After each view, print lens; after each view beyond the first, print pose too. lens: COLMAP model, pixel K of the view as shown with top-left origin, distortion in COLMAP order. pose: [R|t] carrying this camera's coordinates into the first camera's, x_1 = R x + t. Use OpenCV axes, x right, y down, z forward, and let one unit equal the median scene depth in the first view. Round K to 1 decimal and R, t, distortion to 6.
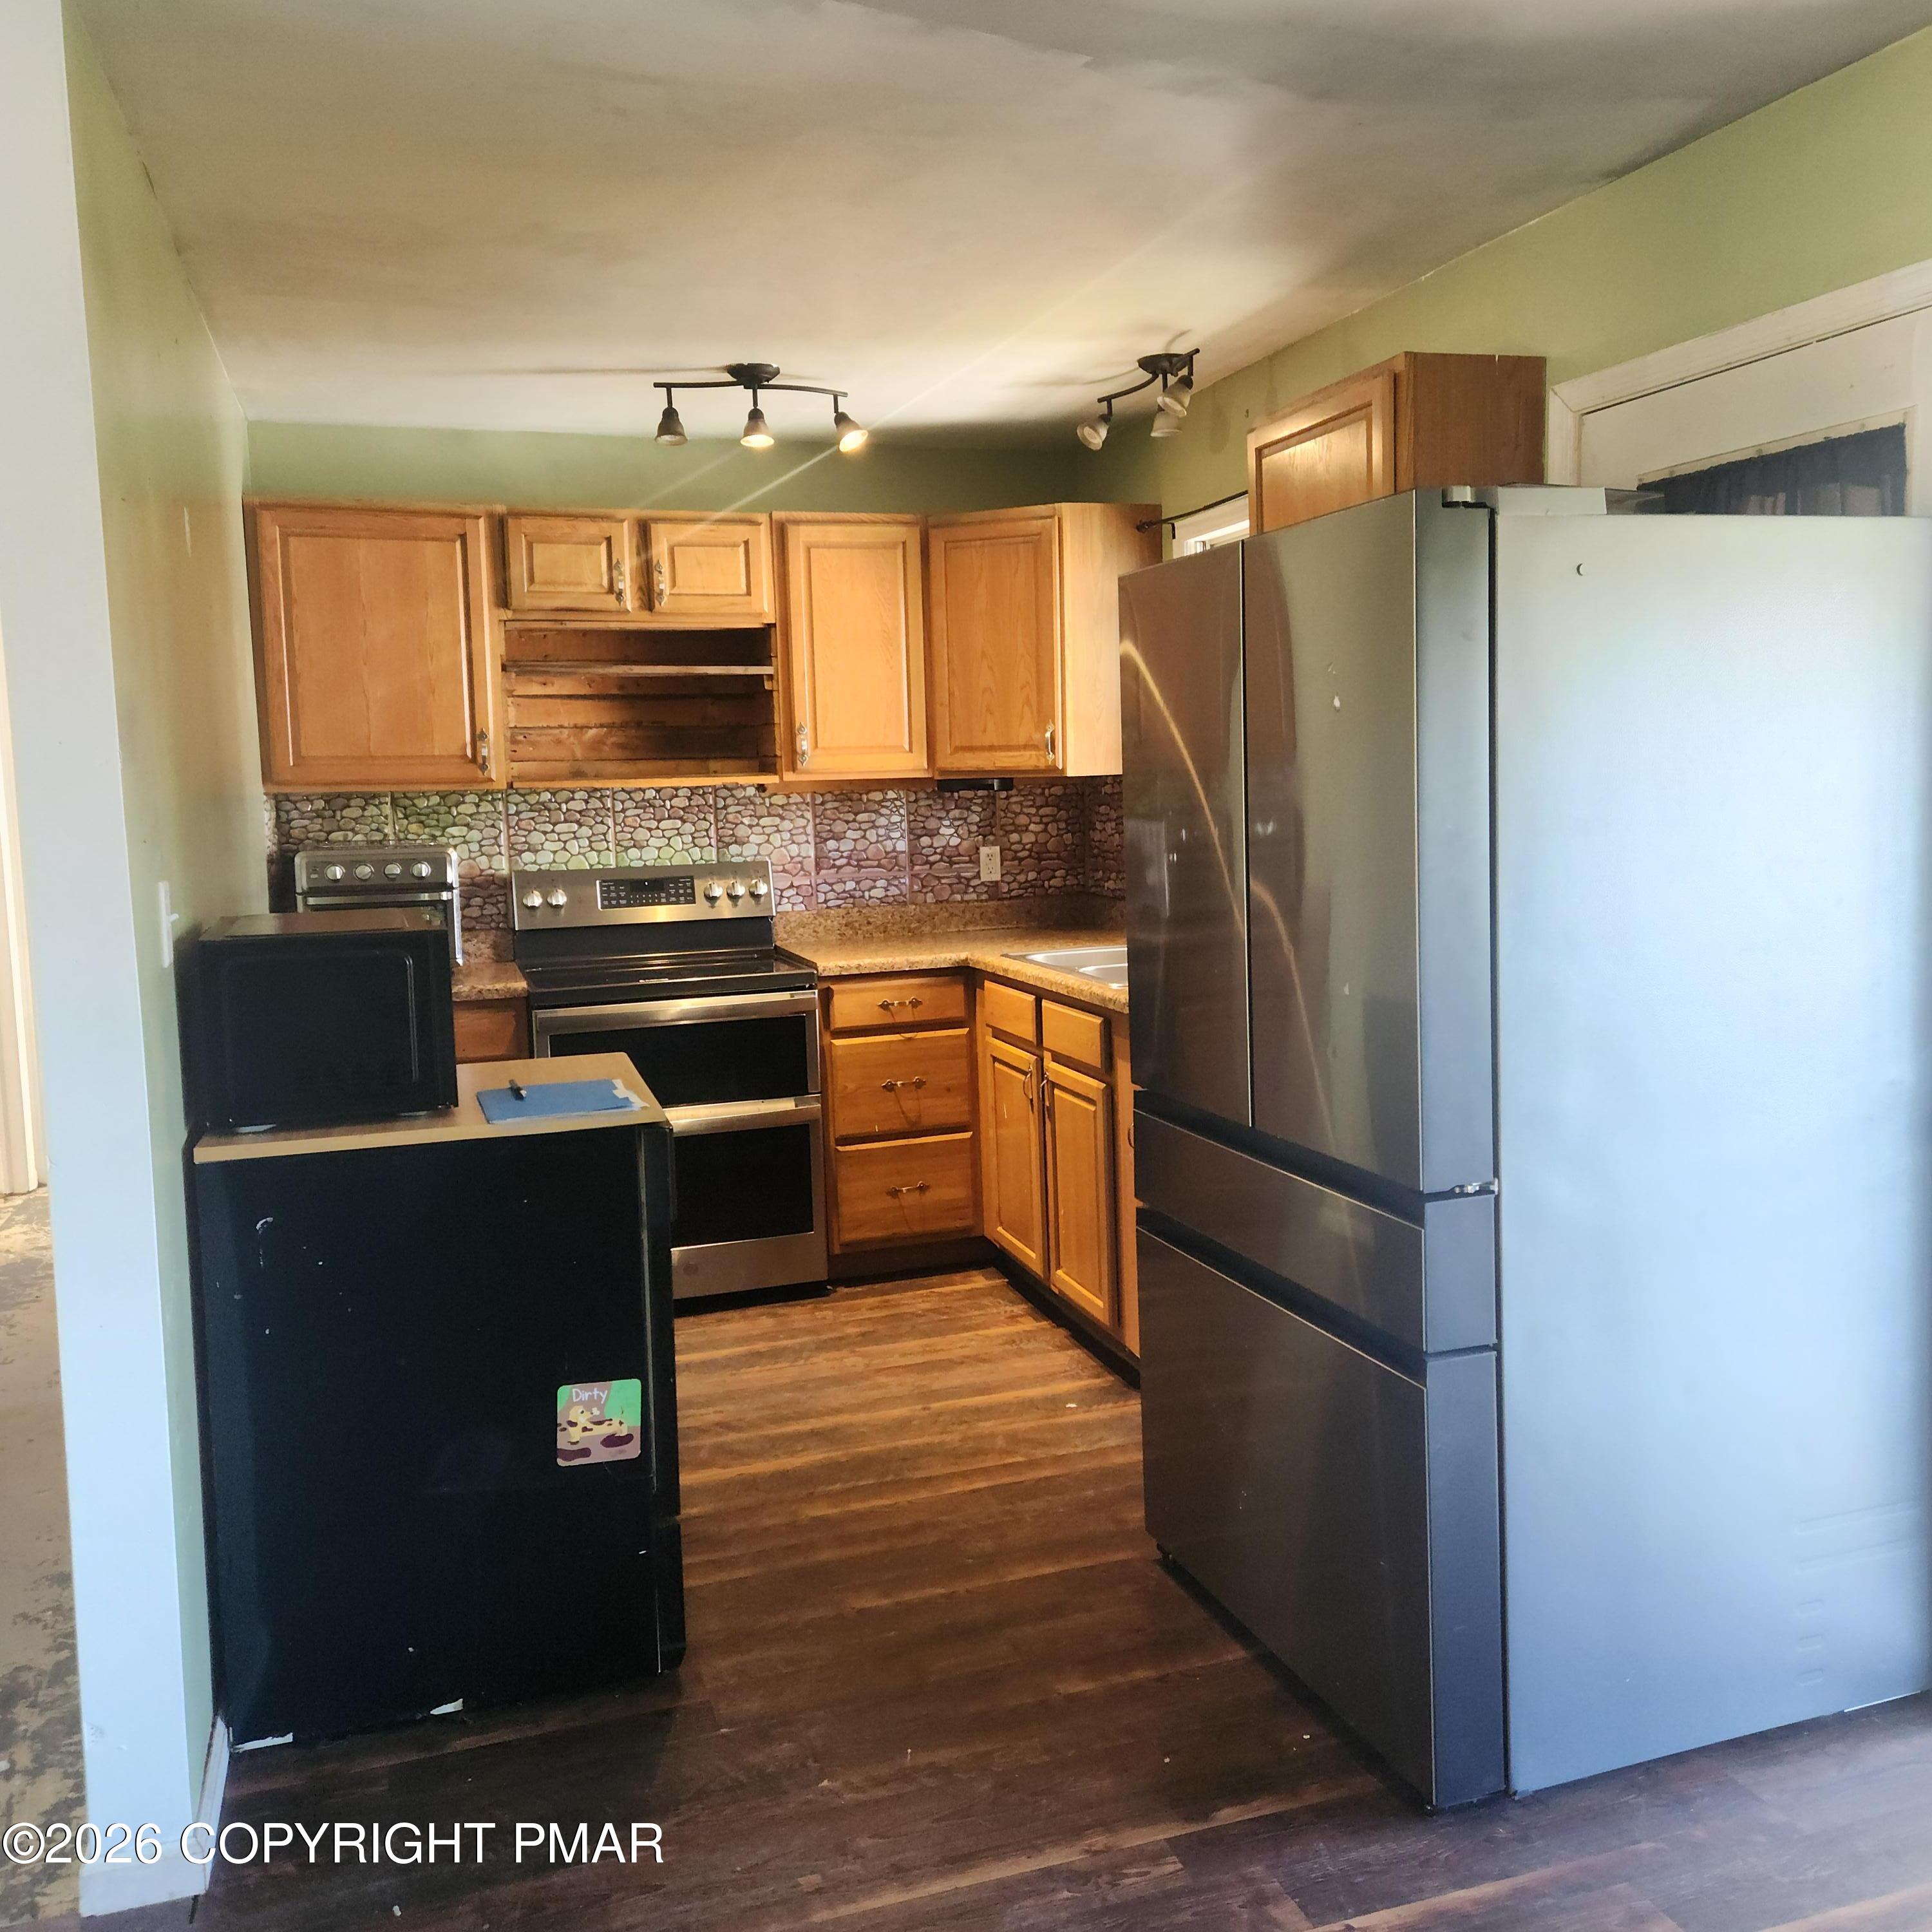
lens RADIAL K [[1716.9, 0, 956.9], [0, 1716.9, 966.1], [0, 0, 1]] dist [0.115223, -0.123290]
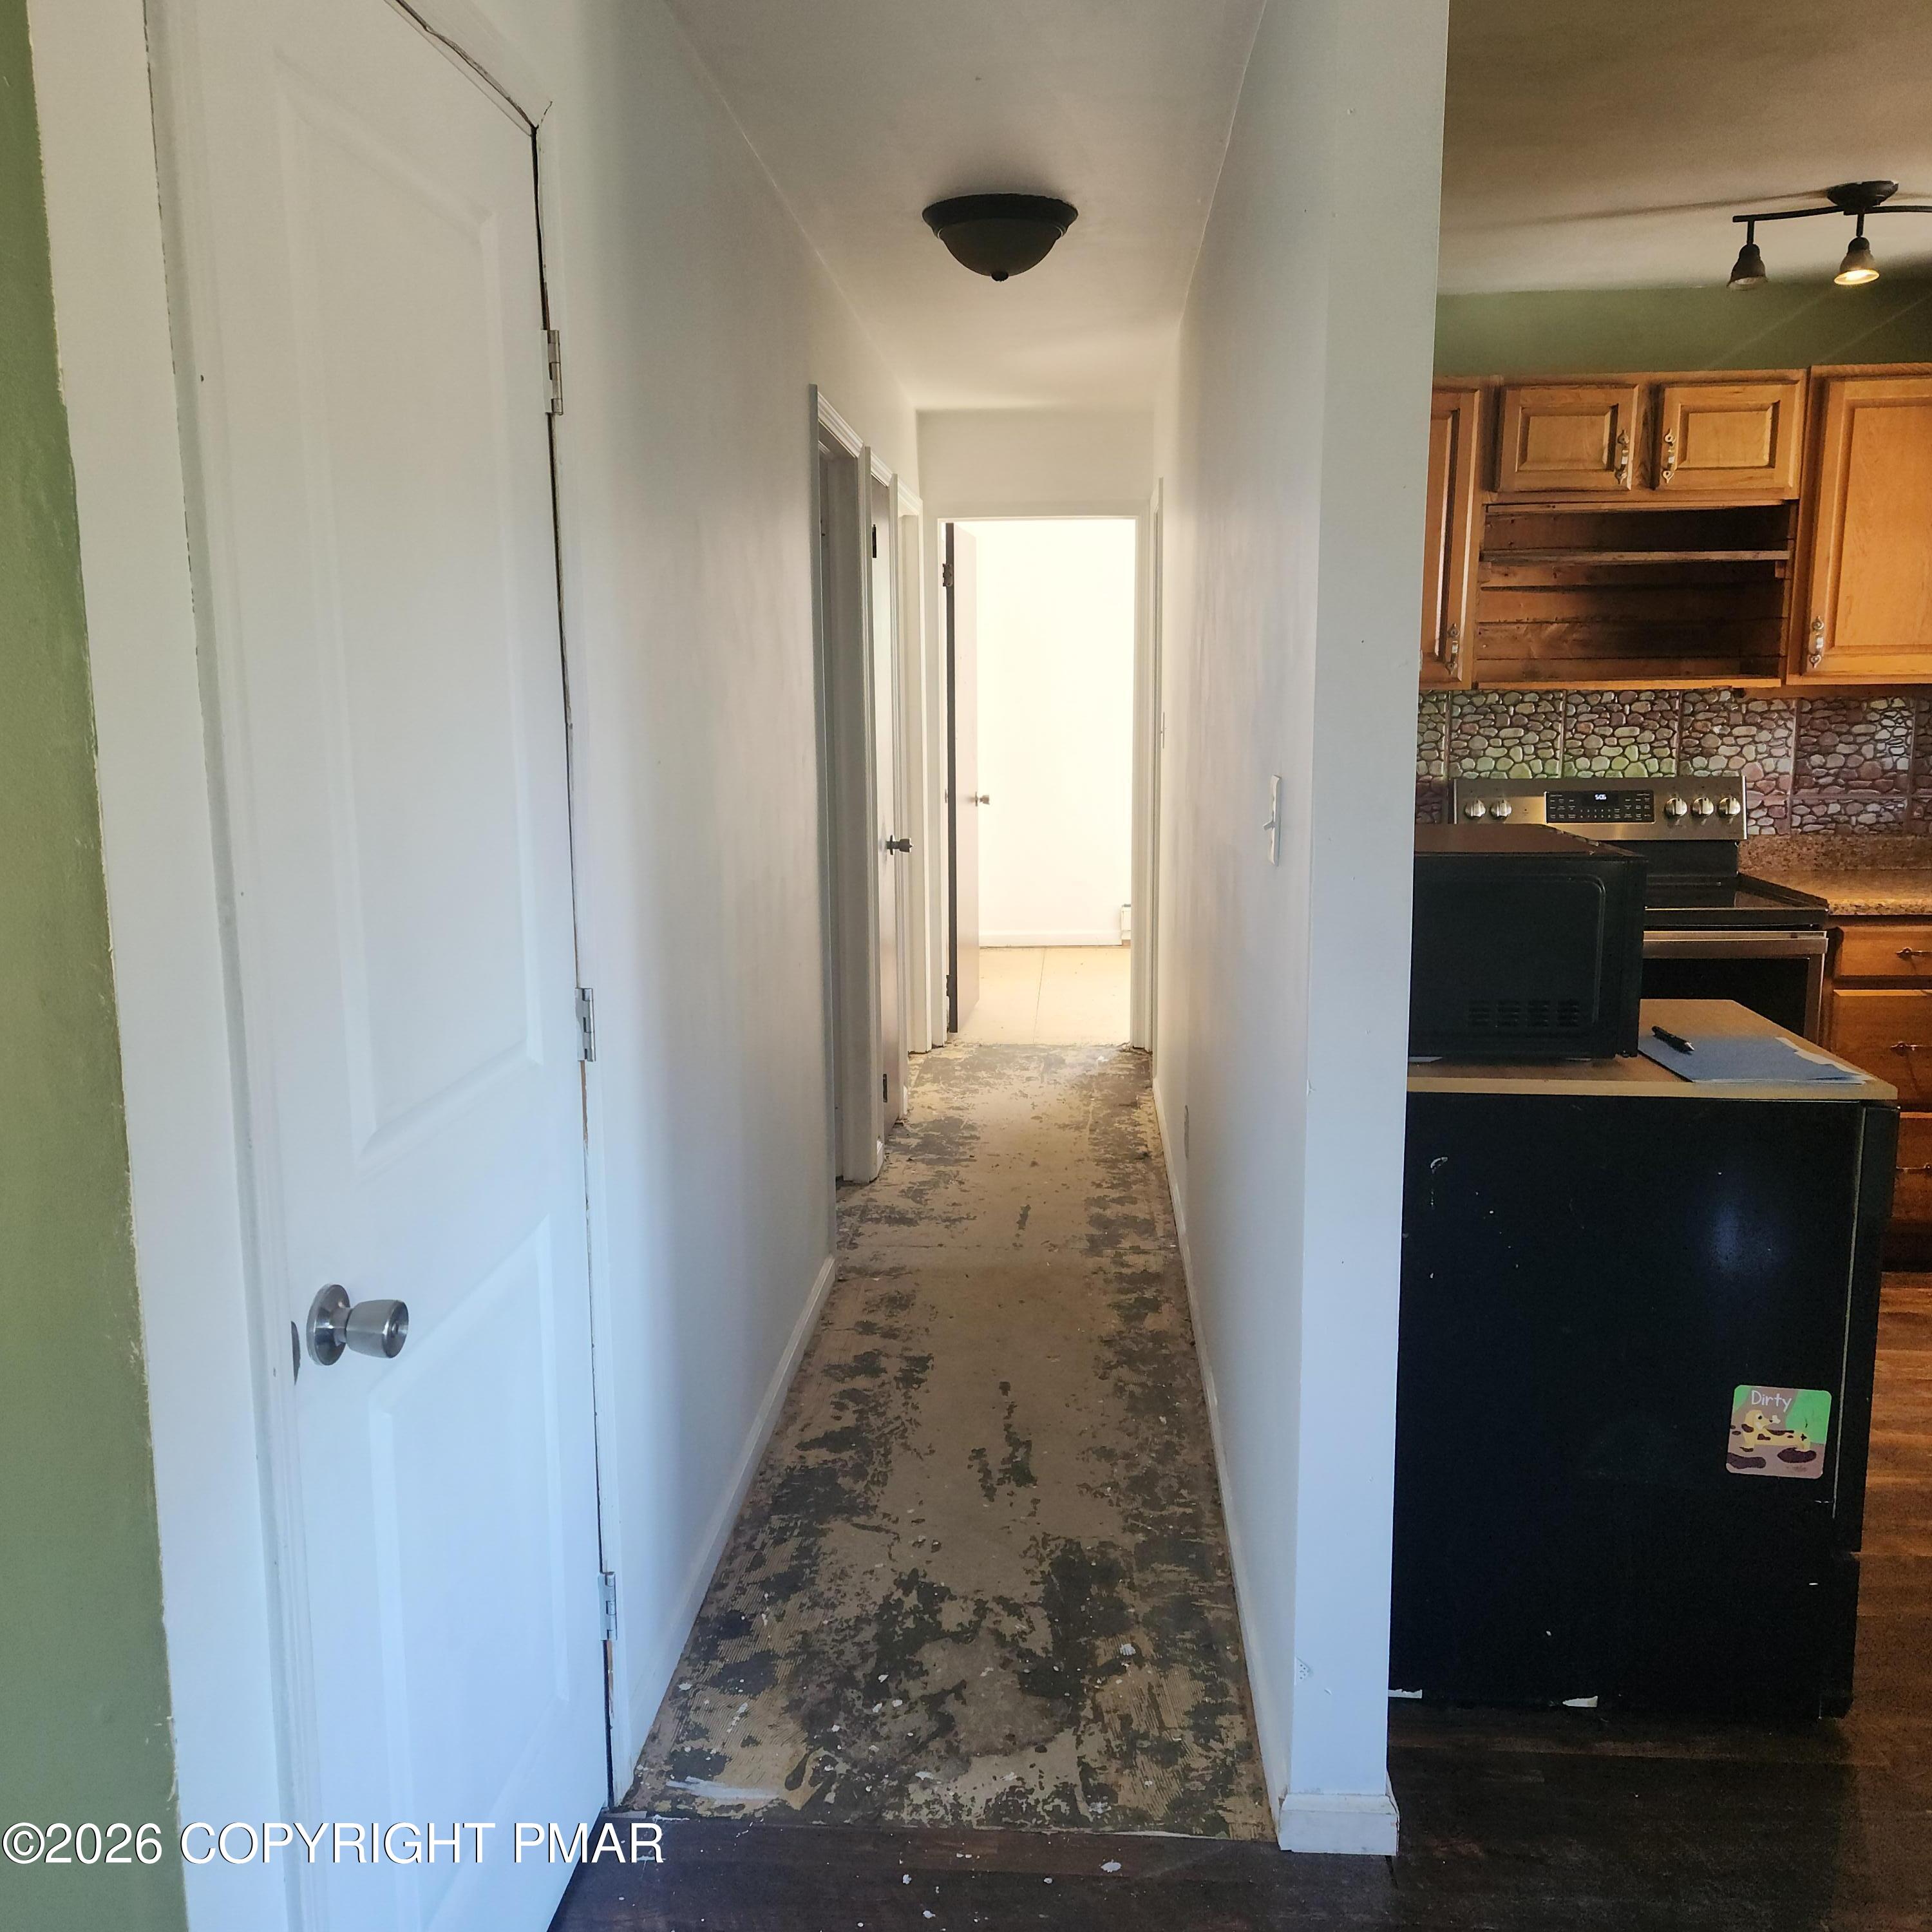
lens RADIAL K [[1692.1, 0, 969.7], [0, 1692.1, 996.0], [0, 0, 1]] dist [0.101996, -0.073375]
pose [[0.933159, 0.092051, -0.347477, -0.167479], [-0.064197, 0.993792, 0.090864, -0.004542], [0.353684, -0.062484, 0.933275, 0.031762]]
